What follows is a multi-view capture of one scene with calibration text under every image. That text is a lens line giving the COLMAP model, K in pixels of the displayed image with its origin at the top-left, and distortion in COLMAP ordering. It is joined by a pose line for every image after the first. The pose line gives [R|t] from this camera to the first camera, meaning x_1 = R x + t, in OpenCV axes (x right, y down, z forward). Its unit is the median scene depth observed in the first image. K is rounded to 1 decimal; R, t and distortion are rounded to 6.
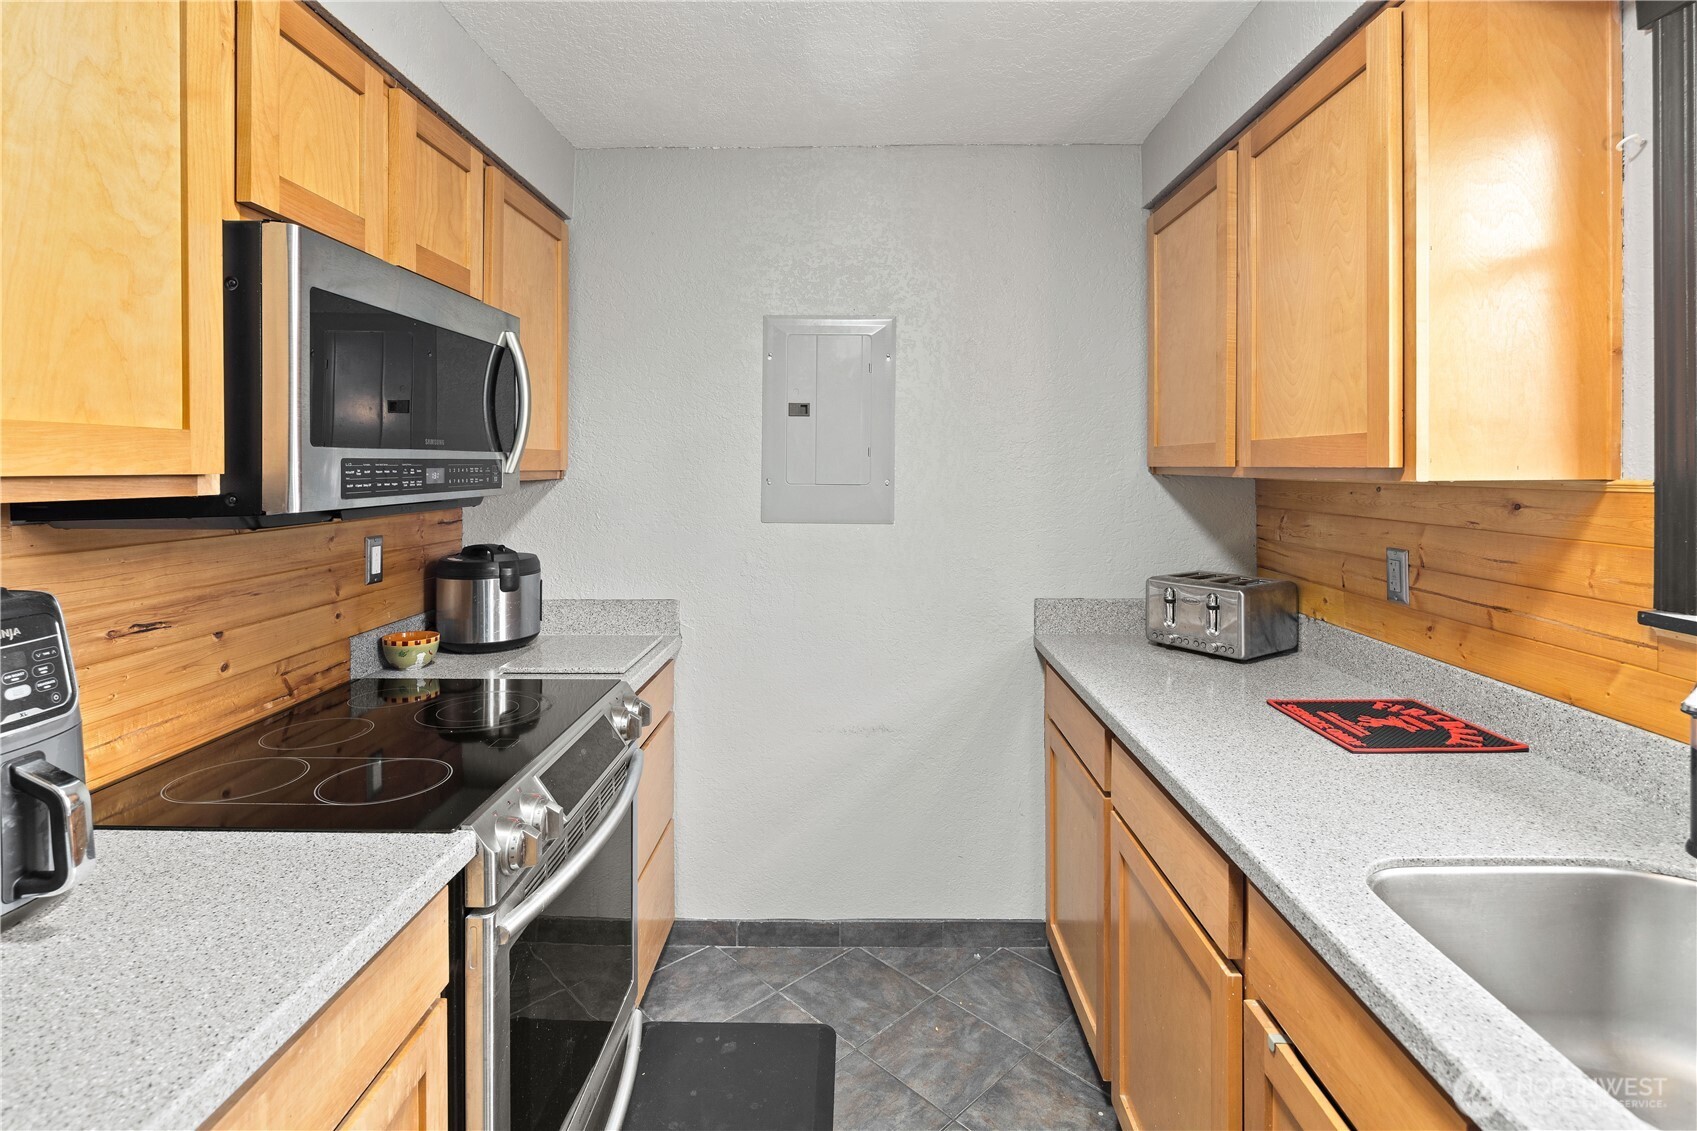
lens RADIAL K [[827.4, 0, 843.4], [0, 827.4, 476.5], [0, 0, 1]] dist [0.005516, -0.005527]
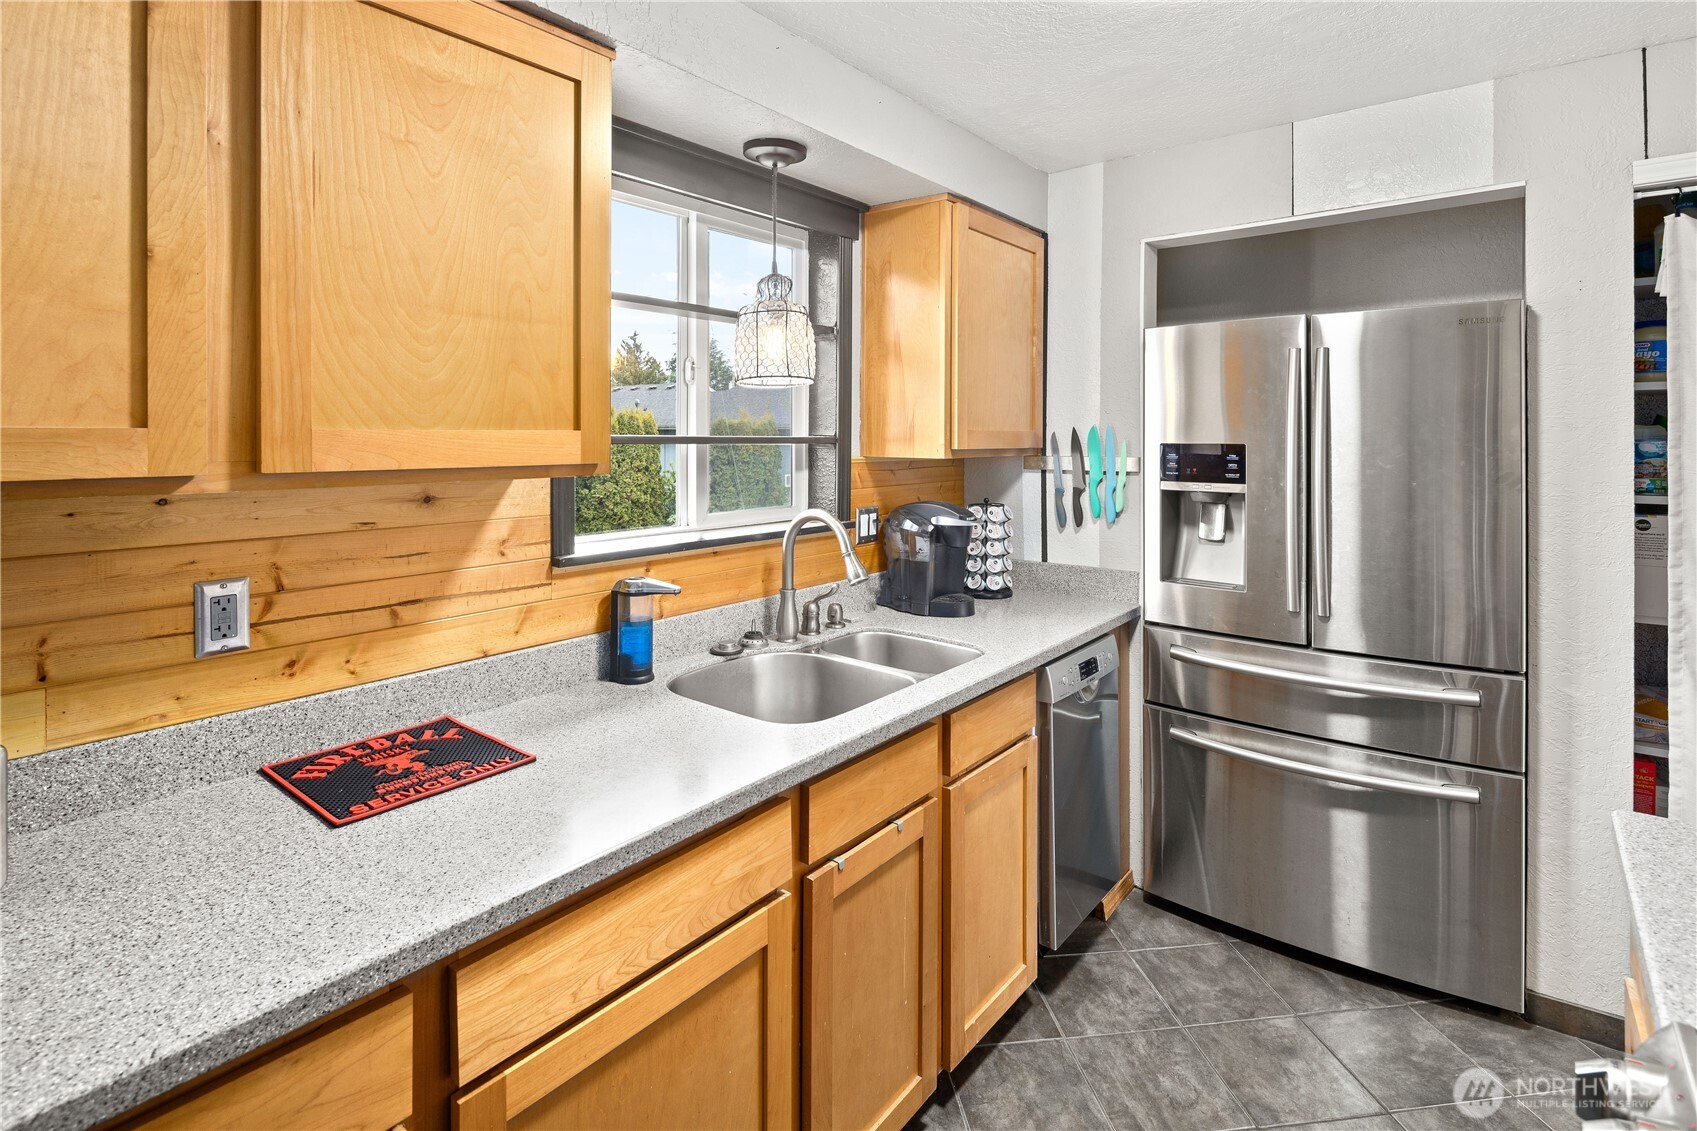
lens RADIAL K [[827.4, 0, 845.7], [0, 827.4, 438.1], [0, 0, 1]] dist [0.005516, -0.005527]
pose [[-0.795516, 0.002074, 0.605929, -0.189527], [0.010684, 0.999887, 0.010605, -0.035485], [-0.605839, 0.014910, -0.795448, 1.124100]]
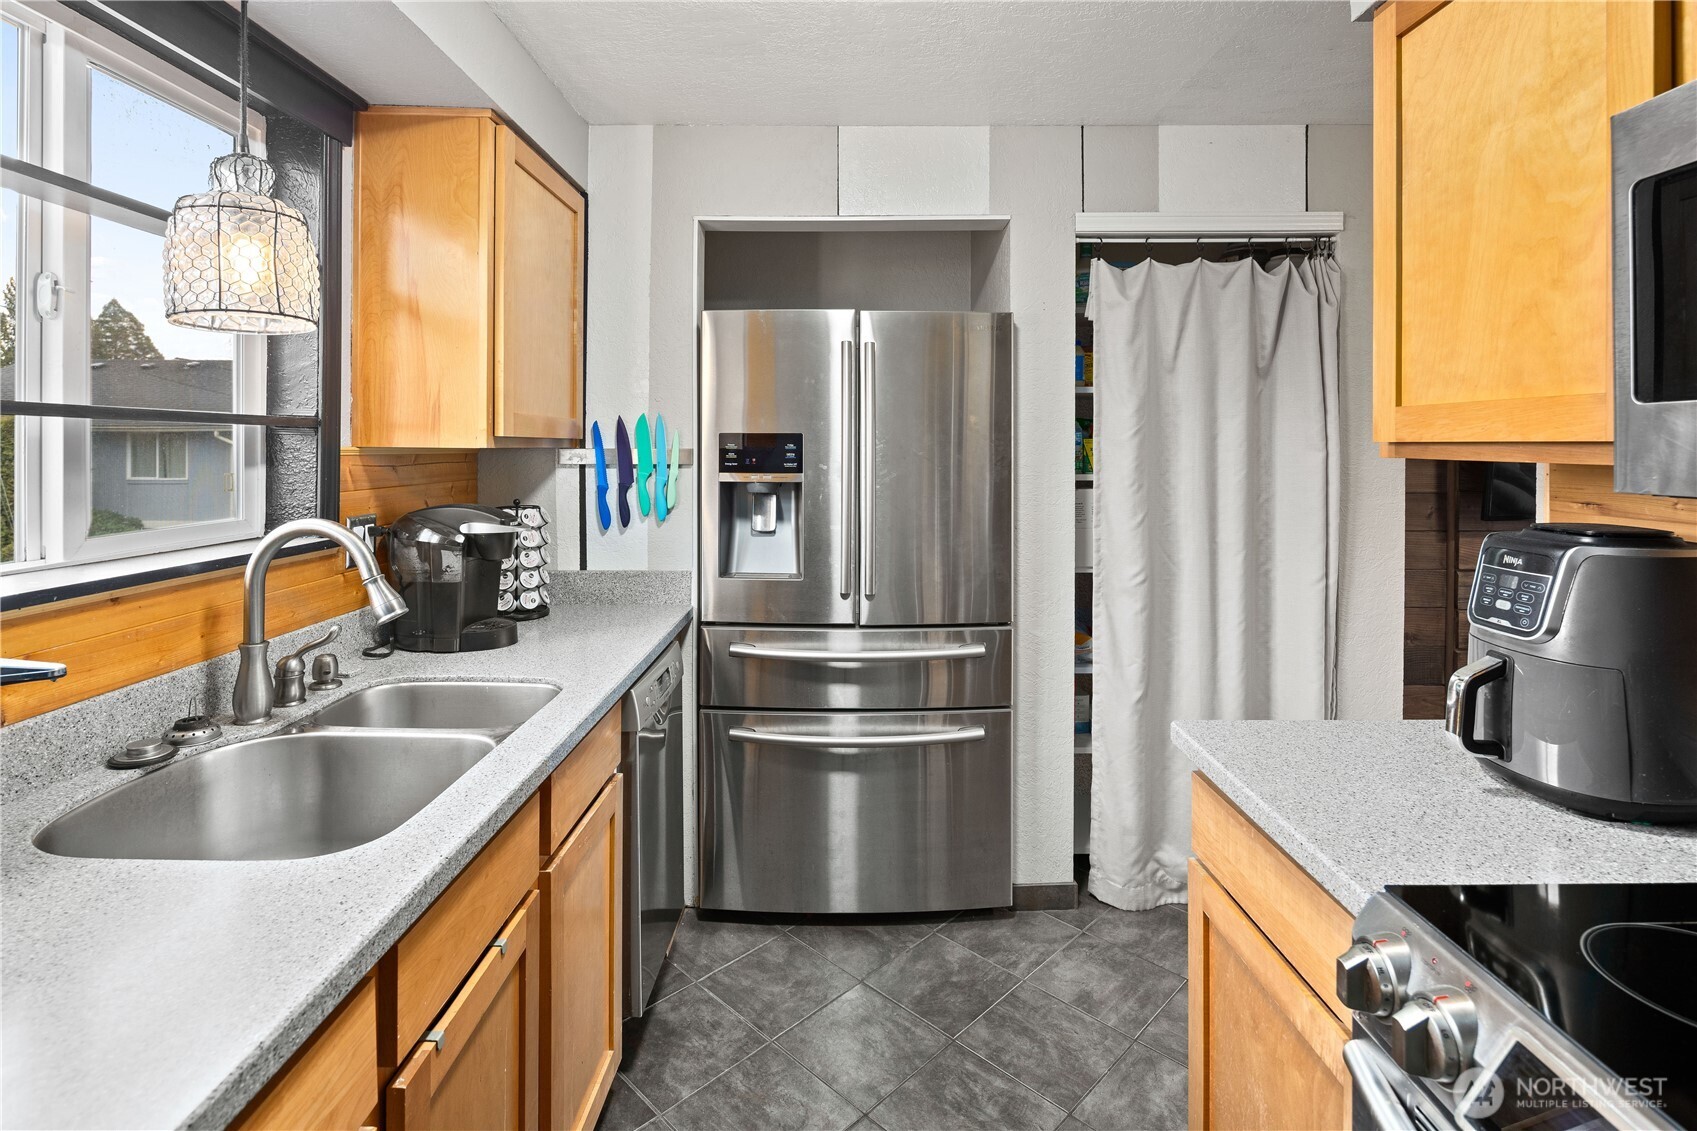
lens RADIAL K [[827.4, 0, 845.1], [0, 827.4, 450.0], [0, 0, 1]] dist [0.005516, -0.005527]
pose [[-0.999805, 0.001086, -0.019724, 0.037645], [0.000731, 0.999837, 0.018020, -0.005467], [0.019741, 0.018002, -0.999643, 1.031057]]
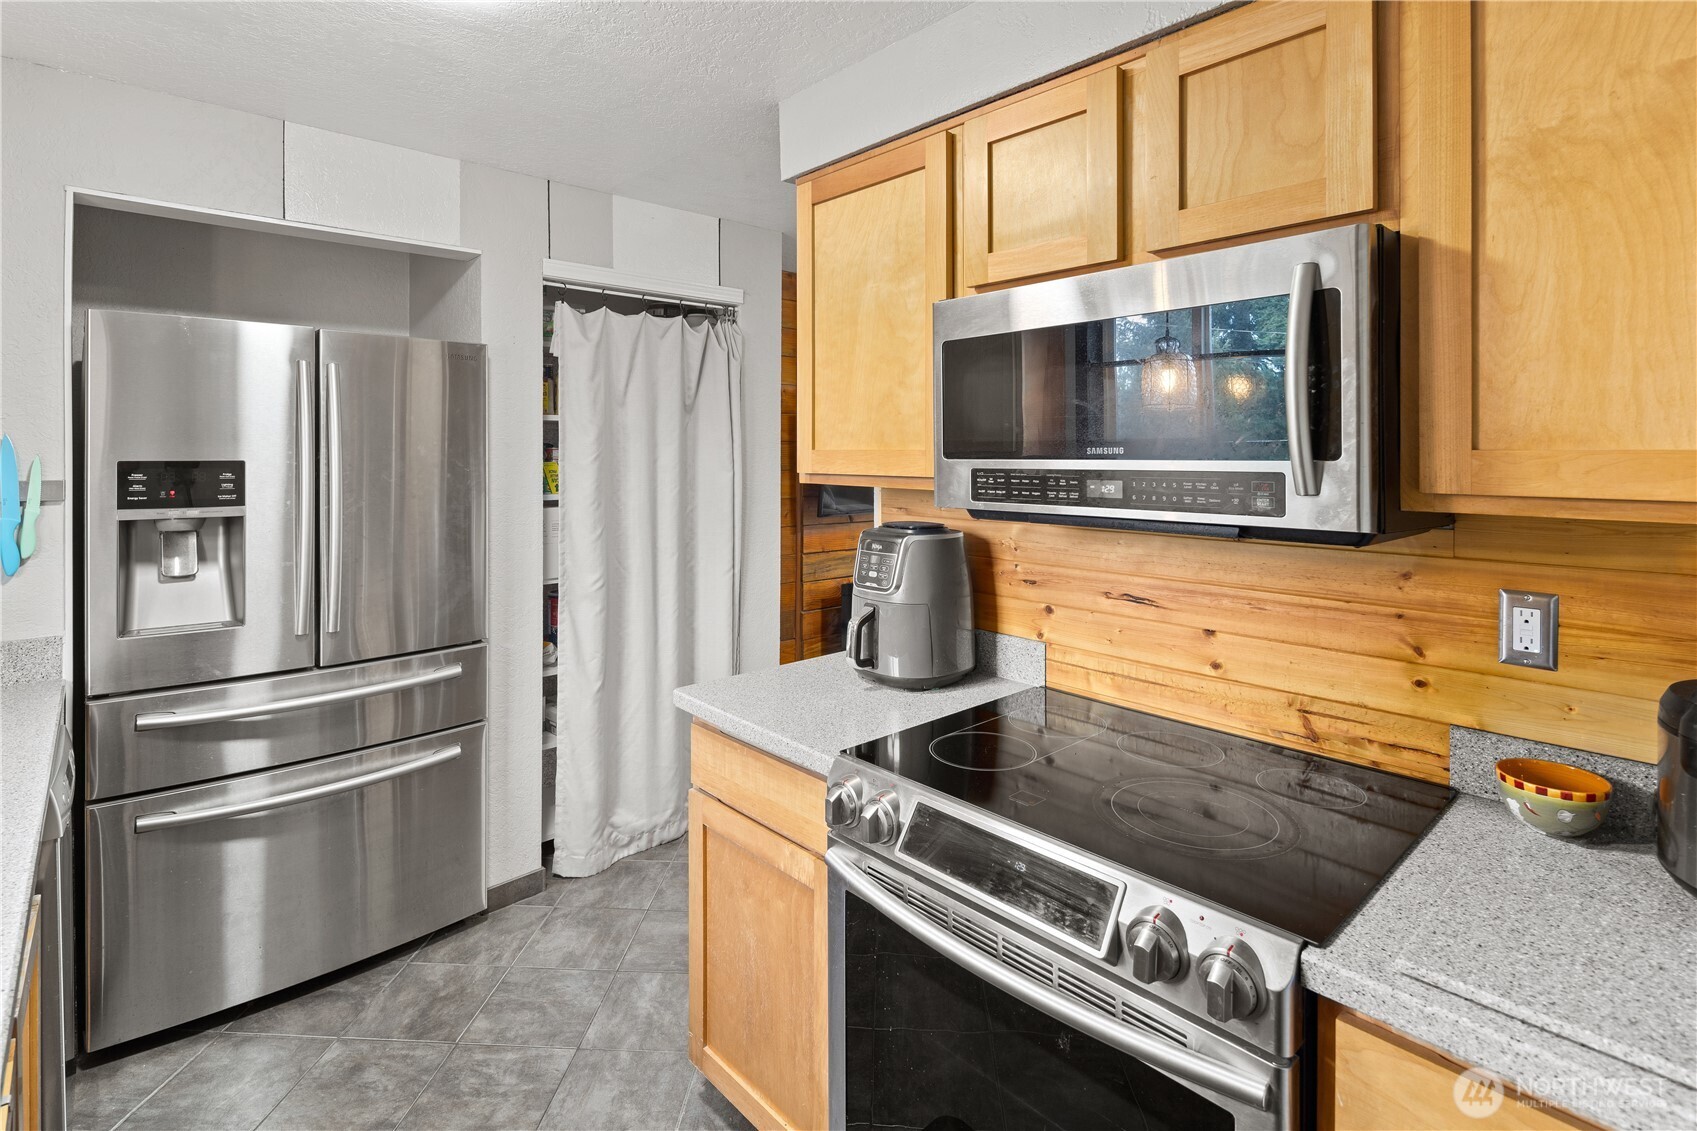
lens RADIAL K [[827.4, 0, 843.3], [0, 827.4, 454.9], [0, 0, 1]] dist [0.005516, -0.005527]
pose [[-0.728340, 0.002808, -0.685210, 0.245325], [-0.008529, 0.999877, 0.013163, -0.036159], [0.685163, 0.015431, -0.728227, 1.130627]]
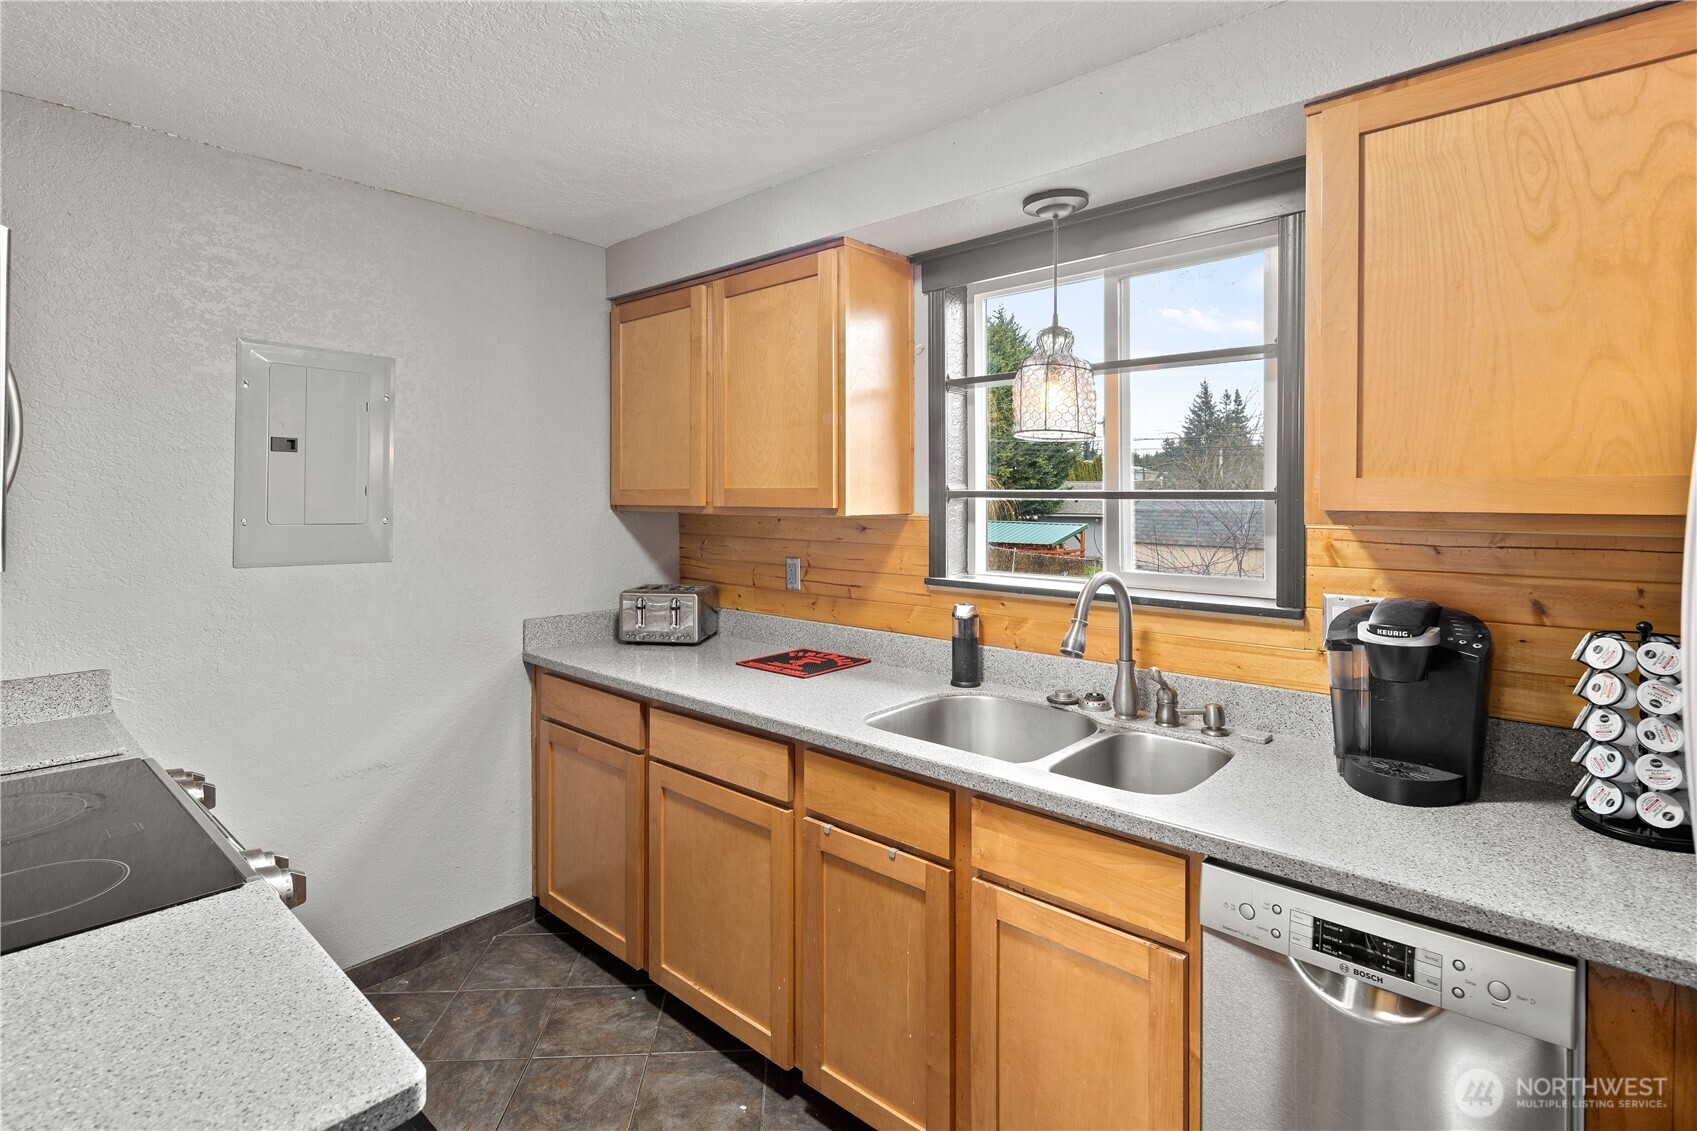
lens RADIAL K [[827.4, 0, 846.5], [0, 827.4, 501.2], [0, 0, 1]] dist [0.005516, -0.005527]
pose [[0.648691, 0.000539, 0.761052, -0.437758], [0.005244, 0.999973, -0.005178, -0.010960], [-0.761034, 0.007350, 0.648670, -0.108892]]
